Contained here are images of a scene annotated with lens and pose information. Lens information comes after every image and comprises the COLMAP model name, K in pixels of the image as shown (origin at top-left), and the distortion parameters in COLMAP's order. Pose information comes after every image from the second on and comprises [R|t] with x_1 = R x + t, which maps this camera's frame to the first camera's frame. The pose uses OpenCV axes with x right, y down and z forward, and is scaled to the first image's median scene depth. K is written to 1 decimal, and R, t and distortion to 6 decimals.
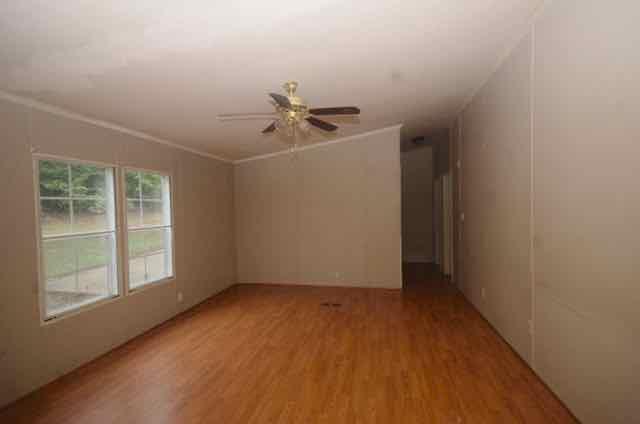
lens RADIAL K [[309.0, 0, 320.9], [0, 309.0, 211.2], [0, 0, 1]] dist [-0.001126, -0.000070]
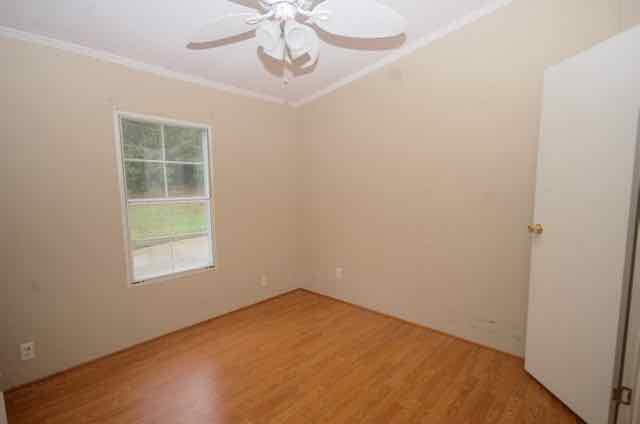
lens RADIAL K [[309.0, 0, 318.2], [0, 309.0, 211.1], [0, 0, 1]] dist [-0.001126, -0.000070]
pose [[0.862557, 0.096243, -0.496722, 0.101960], [-0.051674, 0.993365, 0.102740, -0.013288], [0.503314, -0.062951, 0.861807, 0.444226]]
